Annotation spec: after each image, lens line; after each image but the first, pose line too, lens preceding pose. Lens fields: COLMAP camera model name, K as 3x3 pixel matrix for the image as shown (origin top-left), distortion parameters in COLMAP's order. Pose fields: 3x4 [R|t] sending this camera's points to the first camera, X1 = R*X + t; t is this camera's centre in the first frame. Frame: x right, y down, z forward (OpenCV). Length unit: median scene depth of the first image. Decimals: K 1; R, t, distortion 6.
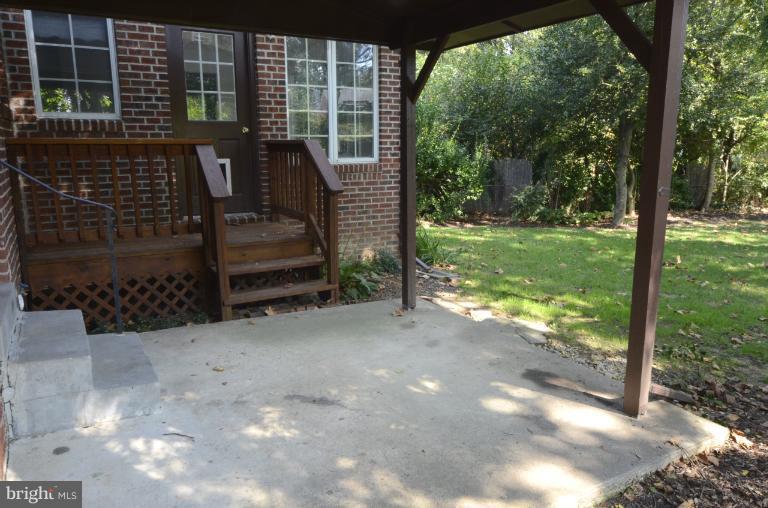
lens RADIAL K [[590.1, 0, 384.0], [0, 590.1, 254.0], [0, 0, 1]] dist [-0.011678, -0.002744]
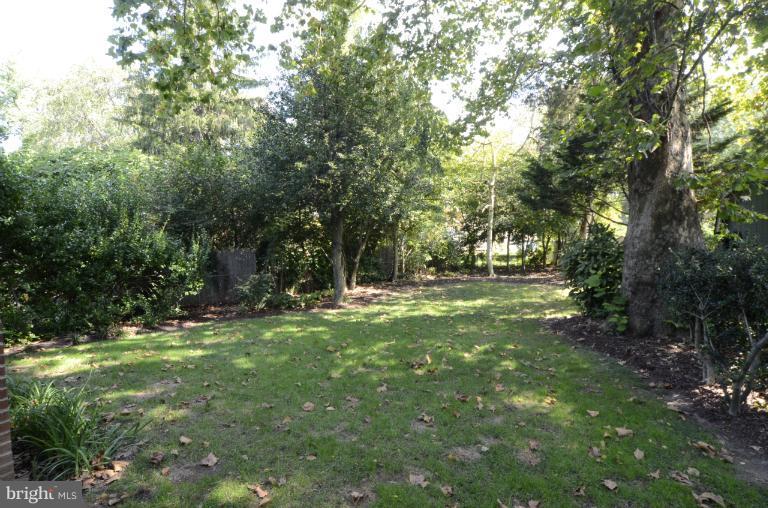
lens RADIAL K [[410.7, 0, 396.7], [0, 410.7, 252.2], [0, 0, 1]] dist [-0.003169, -0.000413]
pose [[0.839383, -0.040663, 0.542018, 0.073641], [0.110622, 0.989107, -0.097108, -0.060607], [-0.532165, 0.141470, 0.834737, 0.283468]]
